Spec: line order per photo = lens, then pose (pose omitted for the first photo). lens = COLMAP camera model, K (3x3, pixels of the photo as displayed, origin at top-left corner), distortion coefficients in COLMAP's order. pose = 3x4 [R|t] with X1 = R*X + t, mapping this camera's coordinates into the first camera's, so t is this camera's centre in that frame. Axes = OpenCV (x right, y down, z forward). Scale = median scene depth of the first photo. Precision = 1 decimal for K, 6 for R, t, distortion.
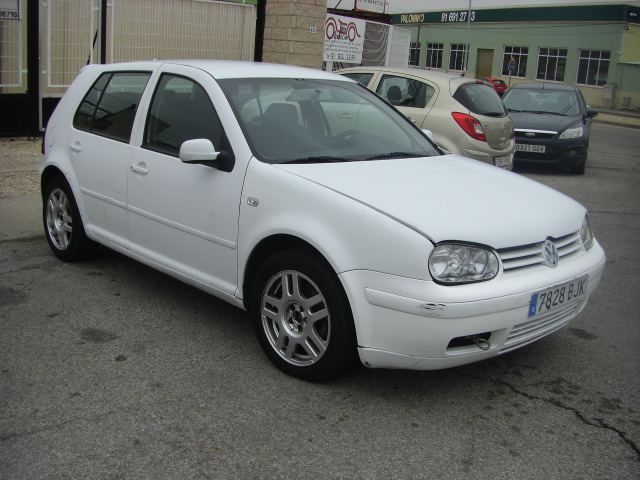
lens RADIAL K [[722.3, 0, 305.9], [0, 722.3, 239.2], [0, 0, 1]] dist [-0.139895, 0.000000]
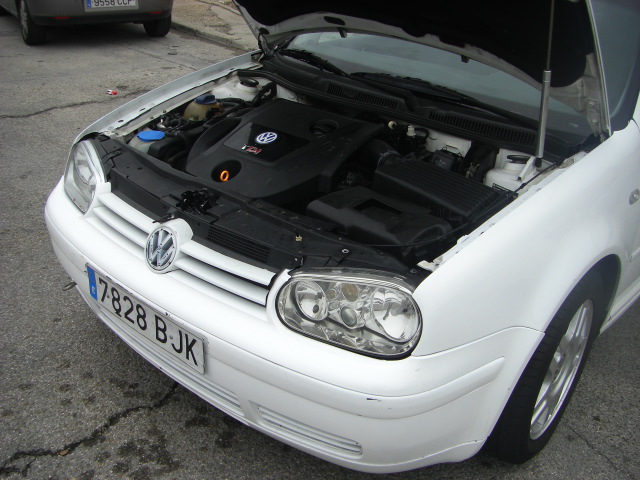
lens RADIAL K [[722.3, 0, 318.8], [0, 722.3, 240.3], [0, 0, 1]] dist [-0.139895, 0.000000]
pose [[0.100146, 0.389064, -0.915751, 0.889363], [-0.284435, 0.893163, 0.348362, -0.225766], [0.953450, 0.225585, 0.200110, 1.000082]]
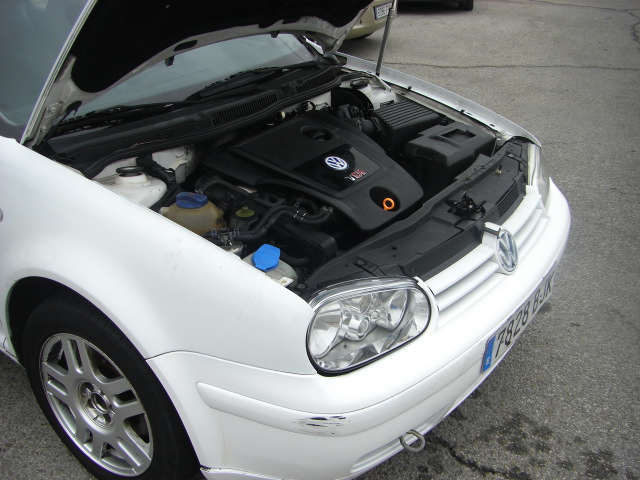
lens RADIAL K [[722.3, 0, 298.4], [0, 722.3, 252.5], [0, 0, 1]] dist [-0.139895, 0.000000]
pose [[0.983164, -0.126613, 0.131752, 0.090052], [0.091108, 0.964677, 0.247181, -0.143763], [-0.158394, -0.231015, 0.959970, 0.443362]]
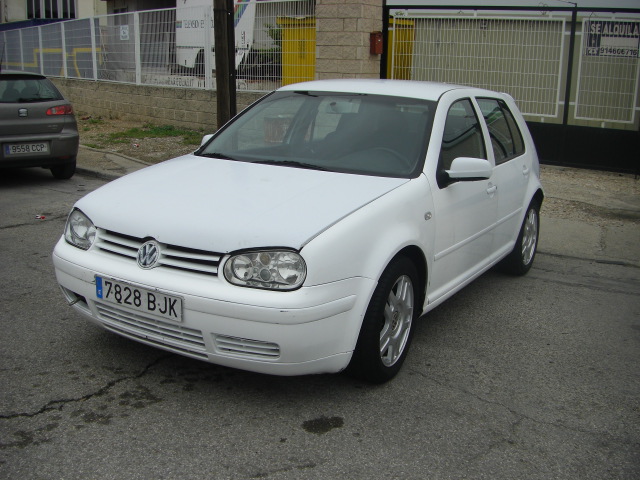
lens RADIAL K [[722.3, 0, 315.4], [0, 722.3, 239.2], [0, 0, 1]] dist [-0.139895, 0.000000]
pose [[0.274834, 0.177004, -0.945059, 1.316506], [-0.248327, 0.962628, 0.108078, -0.160650], [0.928870, 0.204980, 0.308518, 0.902779]]
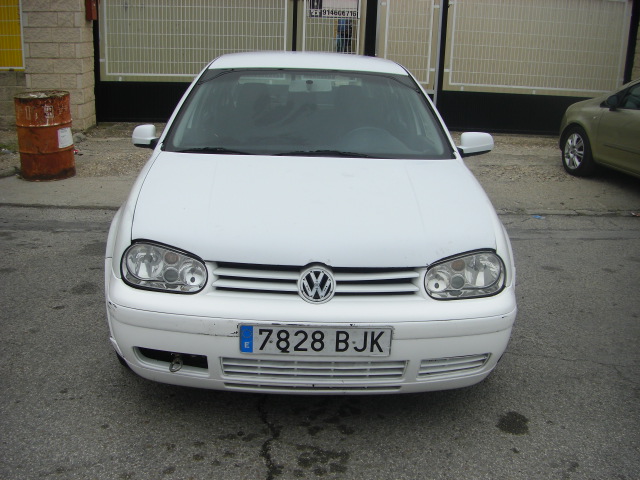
lens RADIAL K [[722.3, 0, 309.5], [0, 722.3, 240.8], [0, 0, 1]] dist [-0.139895, 0.000000]
pose [[0.751043, 0.145983, -0.643912, 0.831861], [-0.148624, 0.987601, 0.050550, -0.064921], [0.643308, 0.057736, 0.763428, 0.394202]]
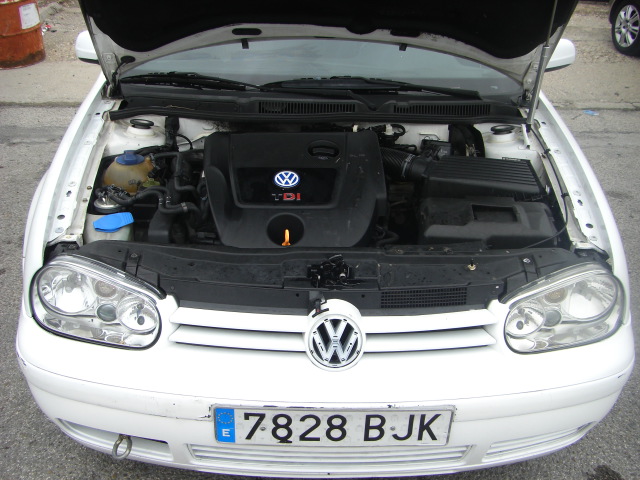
lens RADIAL K [[722.3, 0, 308.9], [0, 722.3, 241.2], [0, 0, 1]] dist [-0.139895, 0.000000]
pose [[0.743918, 0.272771, -0.610067, 0.607787], [-0.143088, 0.956748, 0.253296, -0.164177], [0.652772, -0.101138, 0.750773, 0.627726]]
